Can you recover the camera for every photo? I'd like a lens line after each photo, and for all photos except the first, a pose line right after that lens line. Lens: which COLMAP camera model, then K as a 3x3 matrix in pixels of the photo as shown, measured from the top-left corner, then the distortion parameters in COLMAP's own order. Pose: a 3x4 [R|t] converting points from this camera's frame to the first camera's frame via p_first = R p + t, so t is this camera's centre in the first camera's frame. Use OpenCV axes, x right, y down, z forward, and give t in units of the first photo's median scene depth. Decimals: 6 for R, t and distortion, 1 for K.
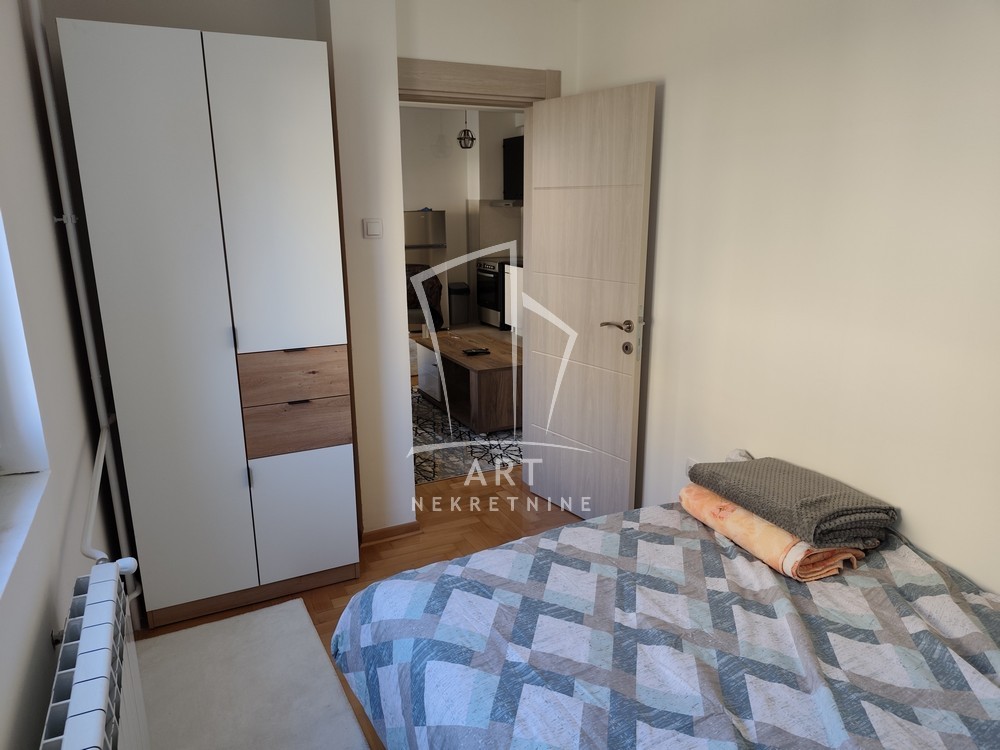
lens RADIAL K [[691.0, 0, 500.0], [0, 691.0, 375.0], [0, 0, 1]] dist [0.057267, -0.058670]
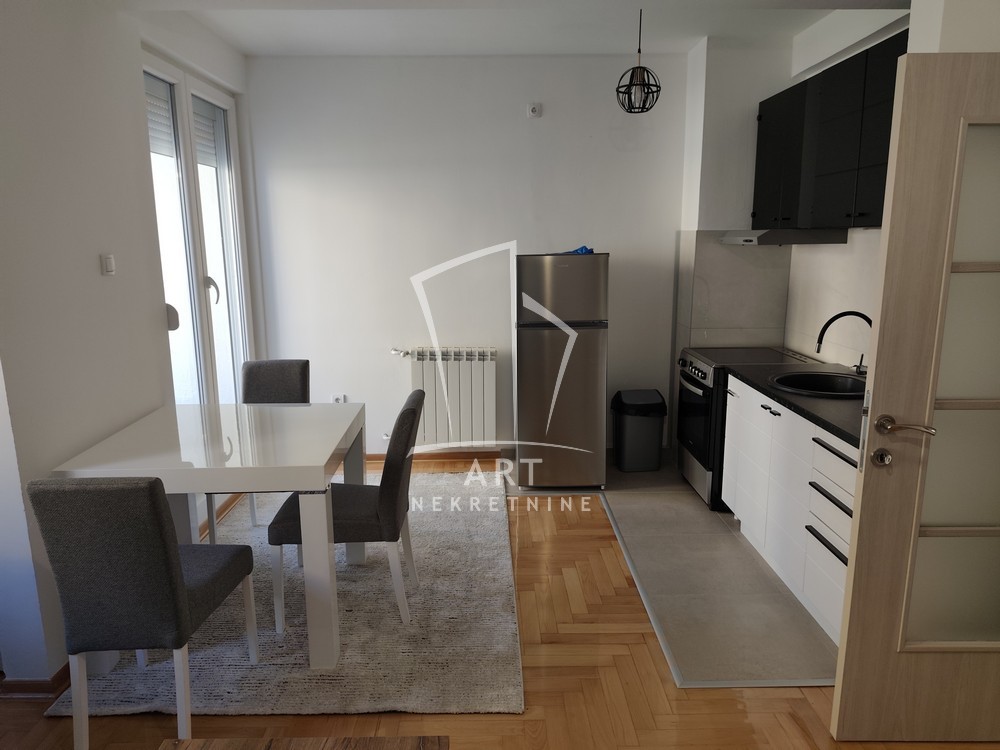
lens RADIAL K [[691.0, 0, 500.0], [0, 691.0, 375.0], [0, 0, 1]] dist [0.057267, -0.058670]
pose [[0.898138, 0.082819, -0.431844, 0.066637], [-0.107228, 0.993705, -0.032437, -0.123433], [0.426440, 0.075439, 0.901365, 0.517186]]
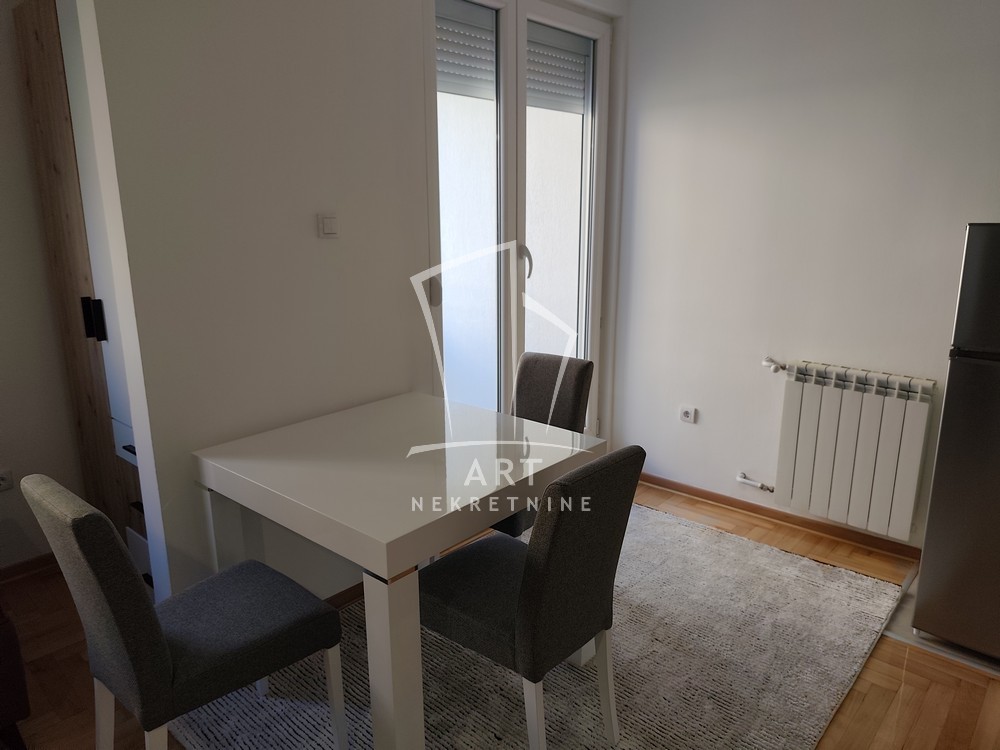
lens RADIAL K [[691.0, 0, 500.0], [0, 691.0, 375.0], [0, 0, 1]] dist [0.057267, -0.058670]
pose [[0.360293, 0.217427, -0.907146, 0.049785], [-0.233199, 0.962574, 0.138092, -0.162421], [0.903220, 0.161793, 0.397513, 0.689395]]
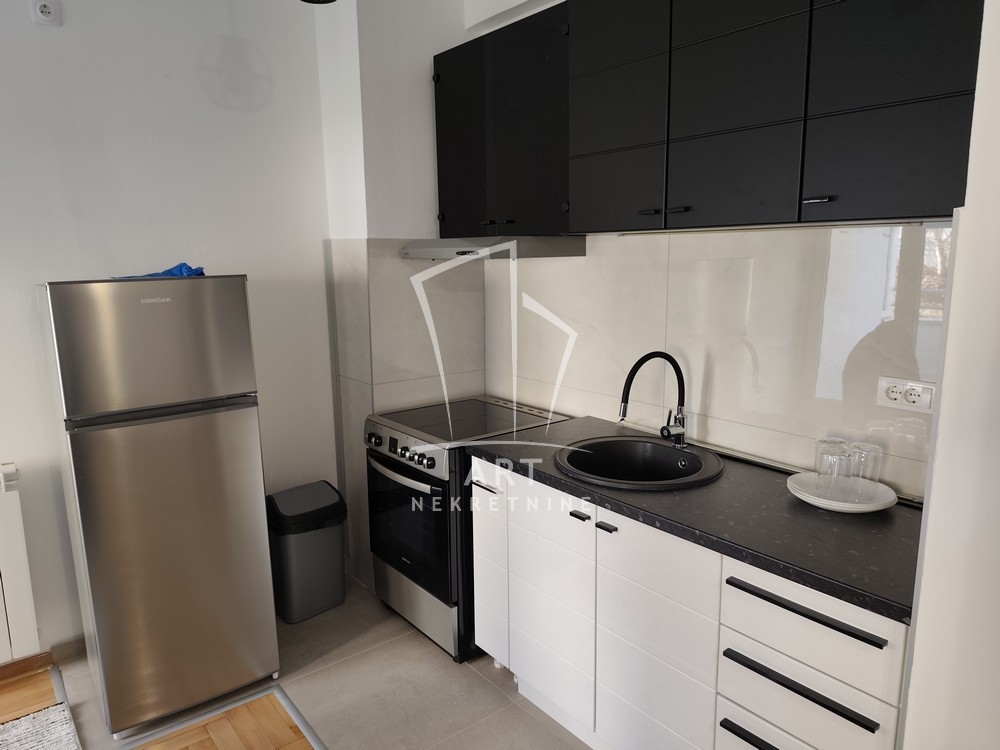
lens RADIAL K [[691.0, 0, 500.0], [0, 691.0, 375.0], [0, 0, 1]] dist [0.057267, -0.058670]
pose [[0.981376, -0.044165, 0.186952, -0.032313], [0.059107, 0.995421, -0.075118, -0.164498], [-0.182778, 0.084769, 0.979493, 0.689177]]
